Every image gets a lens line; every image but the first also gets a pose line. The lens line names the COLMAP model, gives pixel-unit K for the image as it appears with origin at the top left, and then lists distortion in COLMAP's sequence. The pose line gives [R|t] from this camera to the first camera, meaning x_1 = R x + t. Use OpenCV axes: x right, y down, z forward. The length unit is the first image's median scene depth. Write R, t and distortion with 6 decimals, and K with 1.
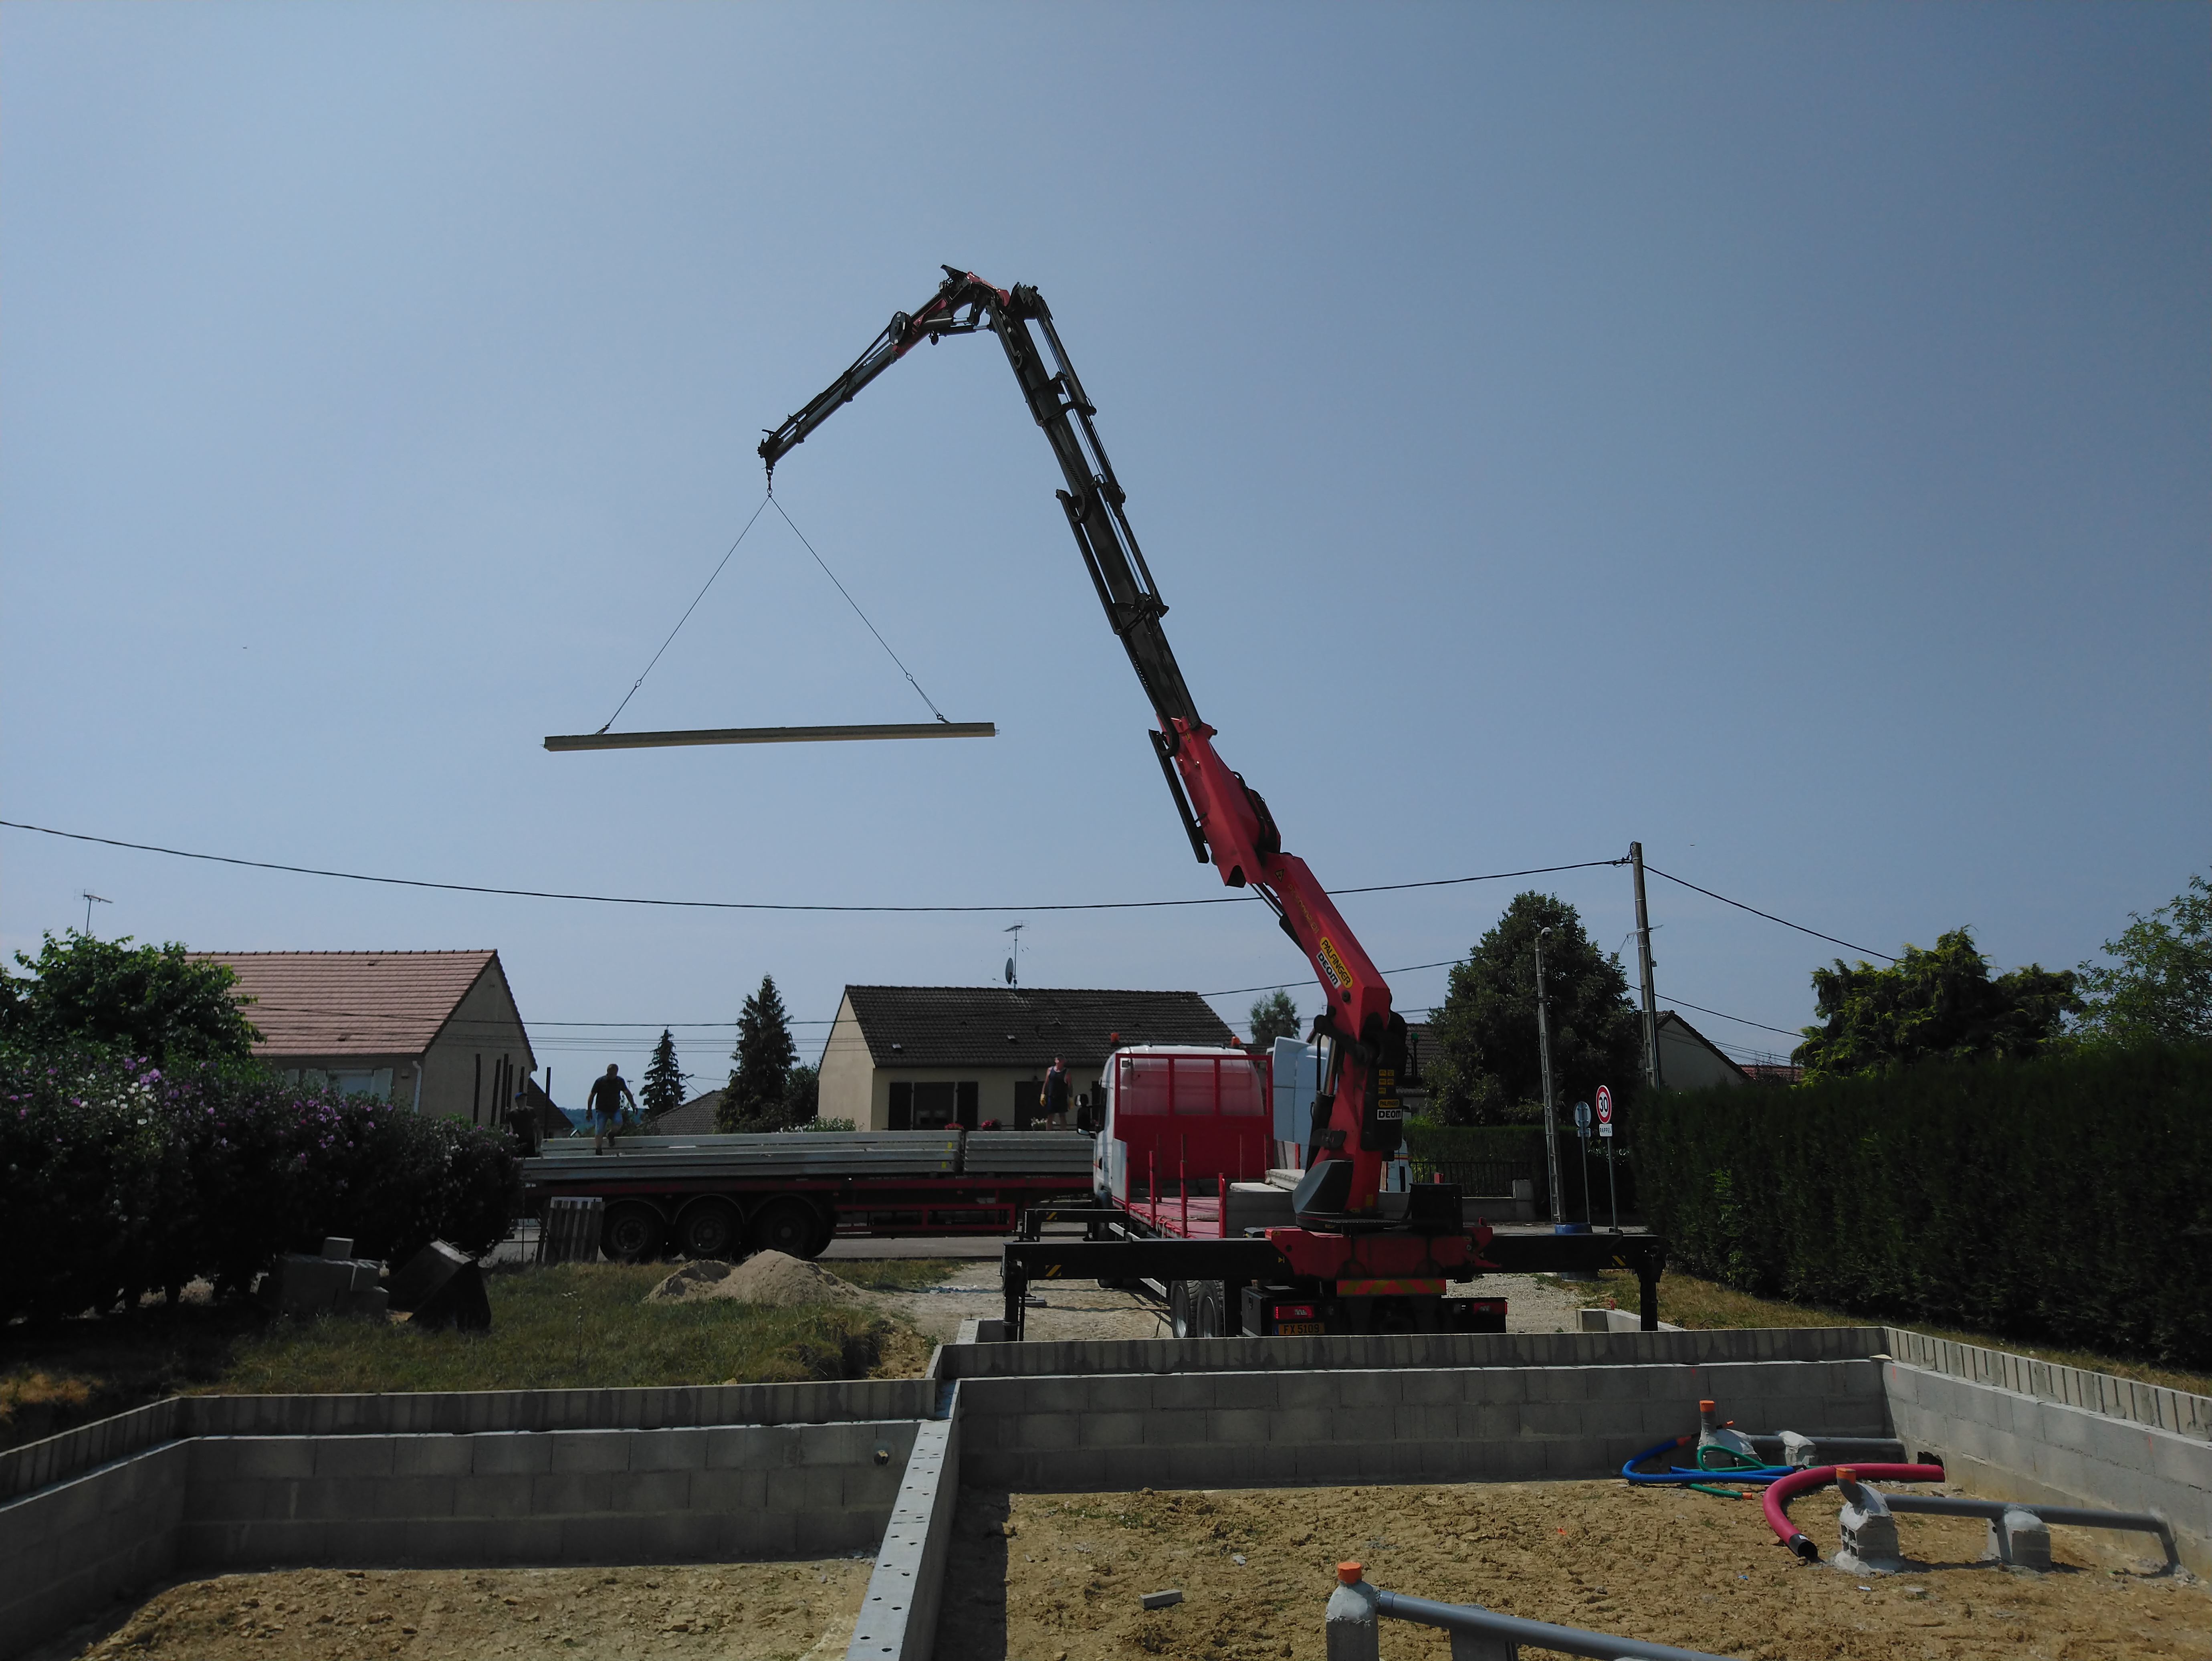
lens RADIAL K [[1519.8, 0, 1106.2], [0, 1519.8, 790.2], [0, 0, 1]] dist [0.005553, 0.004498]
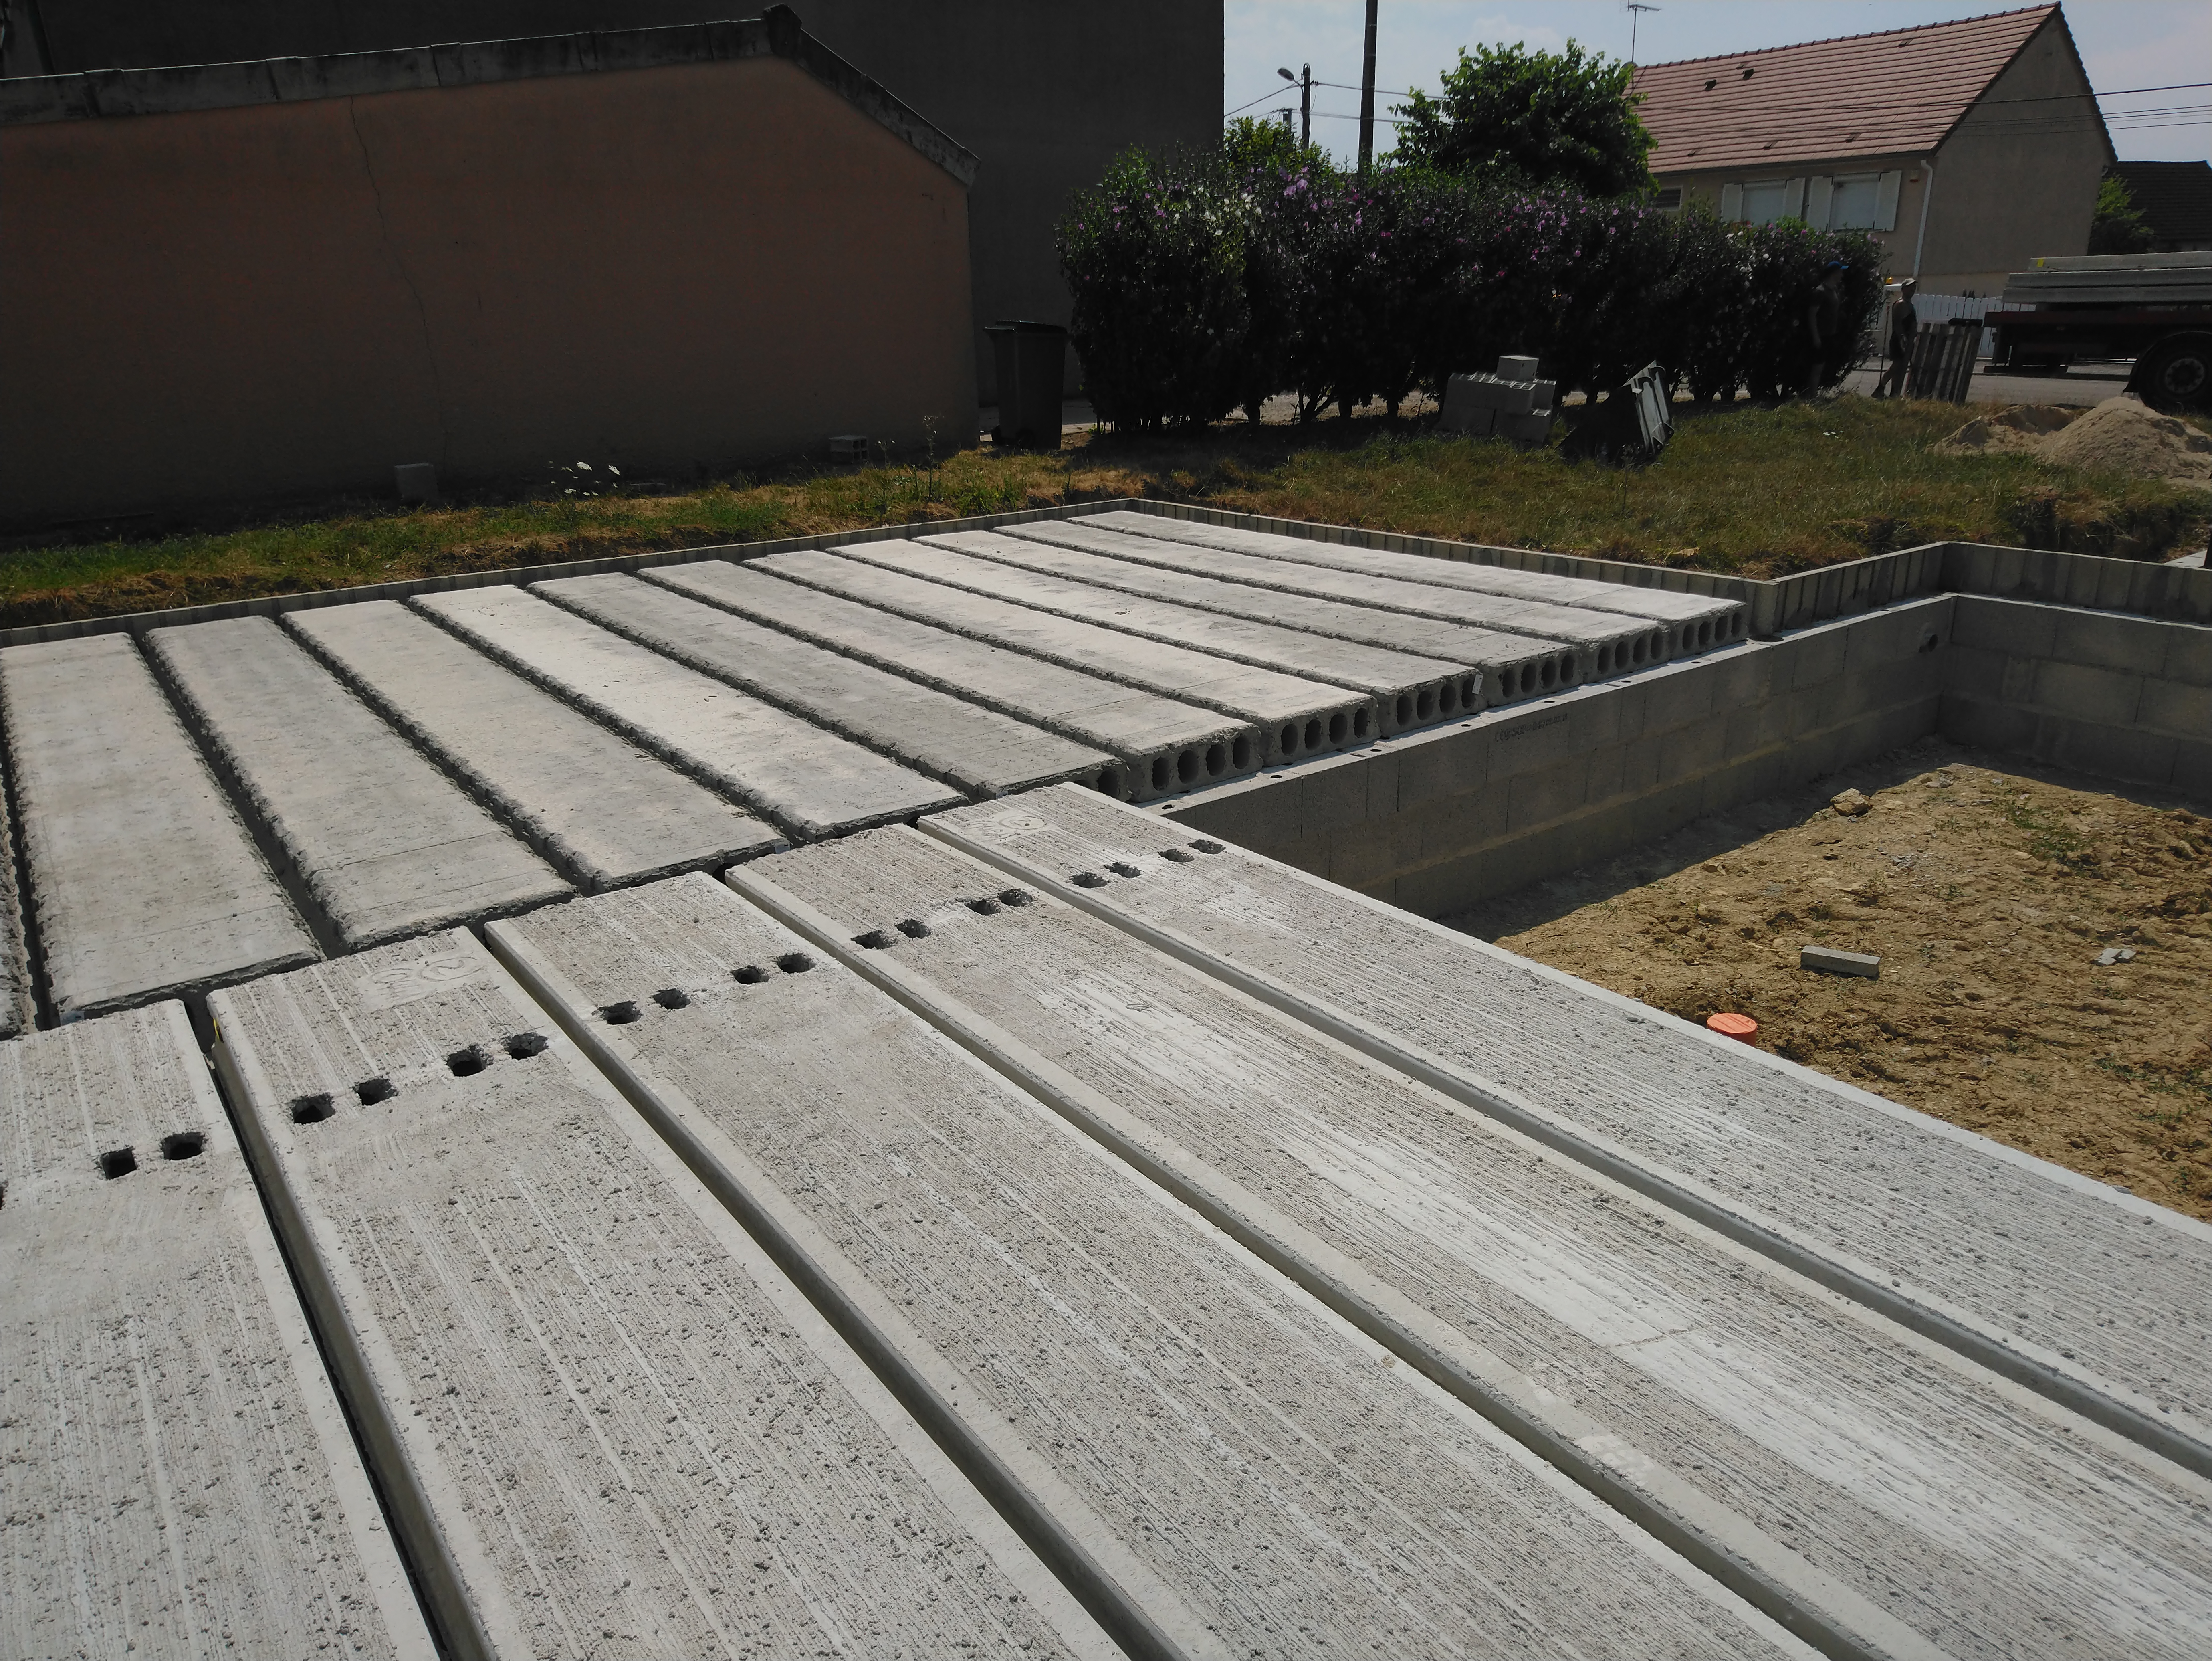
lens RADIAL K [[1519.8, 0, 1106.2], [0, 1519.8, 790.2], [0, 0, 1]] dist [0.005553, 0.004498]
pose [[0.545377, 0.263306, -0.795760, 0.076069], [0.199479, 0.881328, 0.428332, 0.029348], [0.814108, -0.392340, 0.428132, 0.109209]]
